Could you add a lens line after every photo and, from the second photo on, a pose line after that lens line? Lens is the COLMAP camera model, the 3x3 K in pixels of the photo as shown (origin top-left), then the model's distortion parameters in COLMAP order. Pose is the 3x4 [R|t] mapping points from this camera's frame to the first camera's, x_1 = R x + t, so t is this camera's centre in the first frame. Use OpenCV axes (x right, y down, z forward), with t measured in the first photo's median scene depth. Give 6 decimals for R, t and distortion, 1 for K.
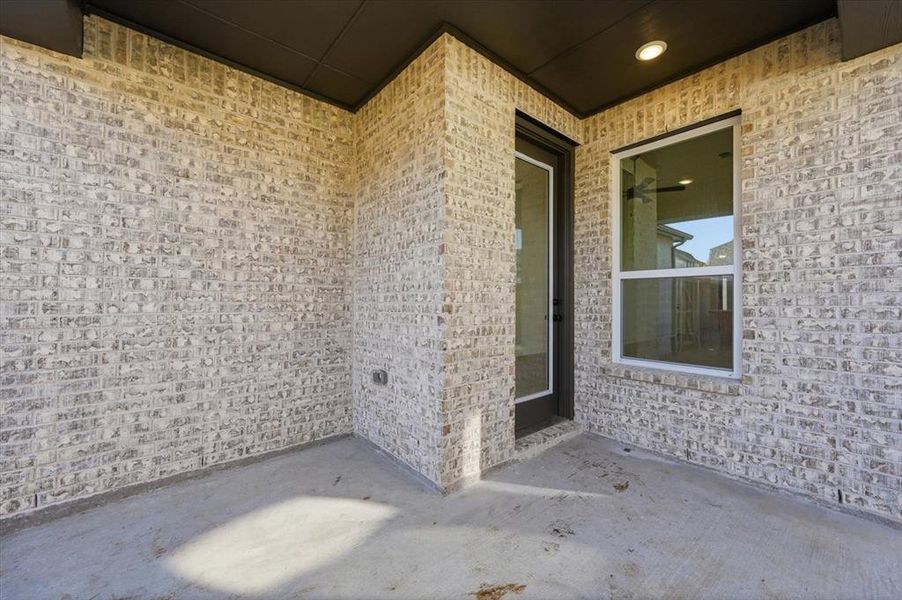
lens RADIAL K [[358.3, 0, 451.0], [0, 358.3, 300.0], [0, 0, 1]] dist [-0.001041, -0.000153]
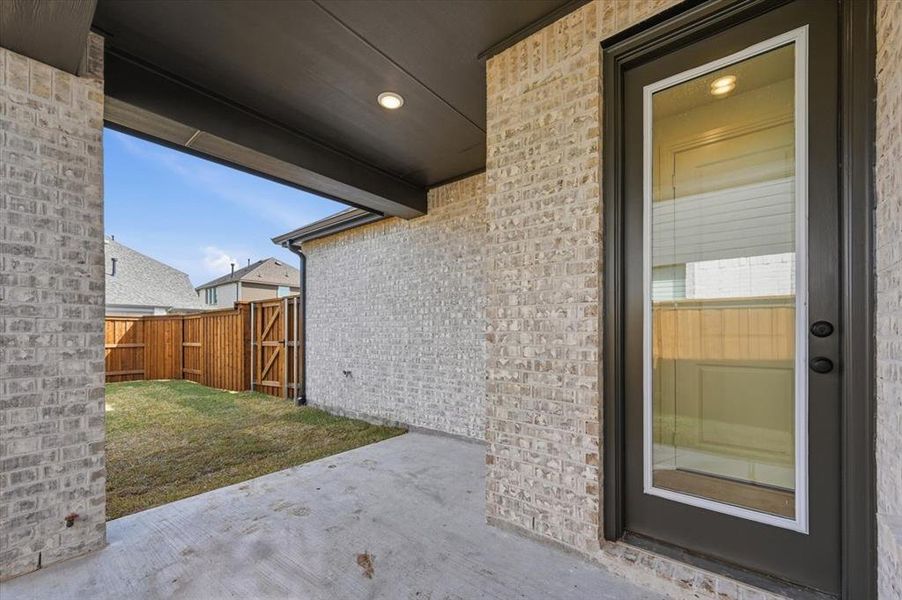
lens RADIAL K [[358.2, 0, 456.3], [0, 358.2, 331.5], [0, 0, 1]] dist [-0.000057, -0.000013]
pose [[0.183159, -0.007446, -0.983055, 0.863427], [0.008807, 0.999944, -0.005933, 0.011314], [0.983044, -0.007571, 0.183214, 0.663118]]
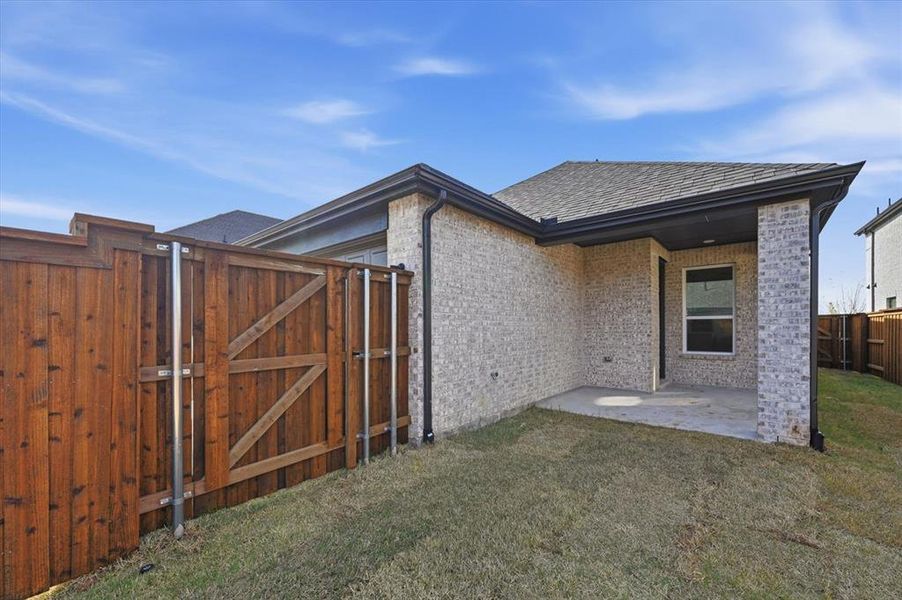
lens RADIAL K [[358.2, 0, 456.3], [0, 358.2, 331.5], [0, 0, 1]] dist [-0.000057, -0.000013]
pose [[0.988021, -0.010945, 0.153934, -1.863664], [0.008649, 0.999841, 0.015576, -0.034196], [-0.154080, -0.014058, 0.987958, -1.511401]]
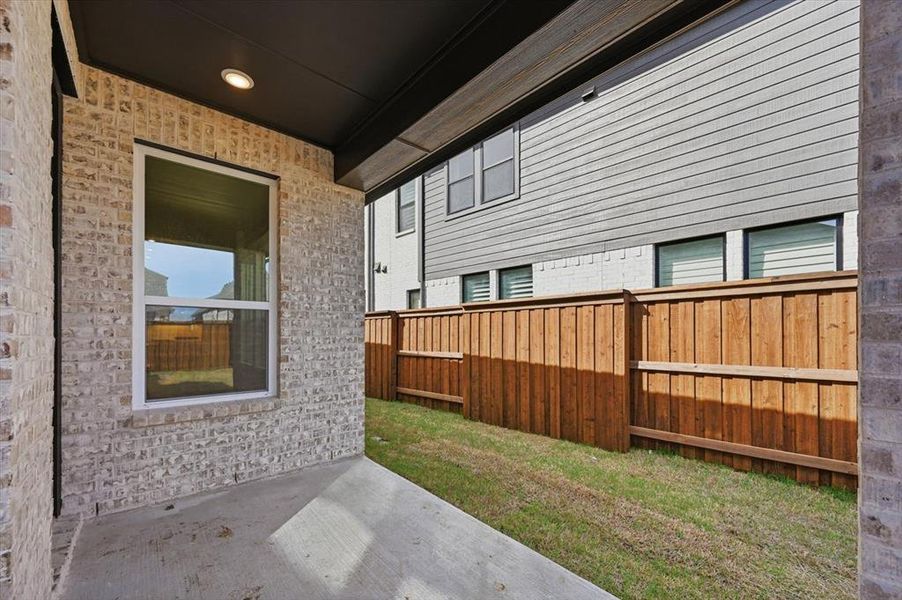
lens RADIAL K [[358.2, 0, 456.3], [0, 358.2, 331.5], [0, 0, 1]] dist [-0.000057, -0.000013]
pose [[-0.018937, -0.000818, 0.999820, -0.433274], [-0.011198, 0.999937, 0.000606, -0.007426], [-0.999758, -0.011184, -0.018945, 0.401267]]
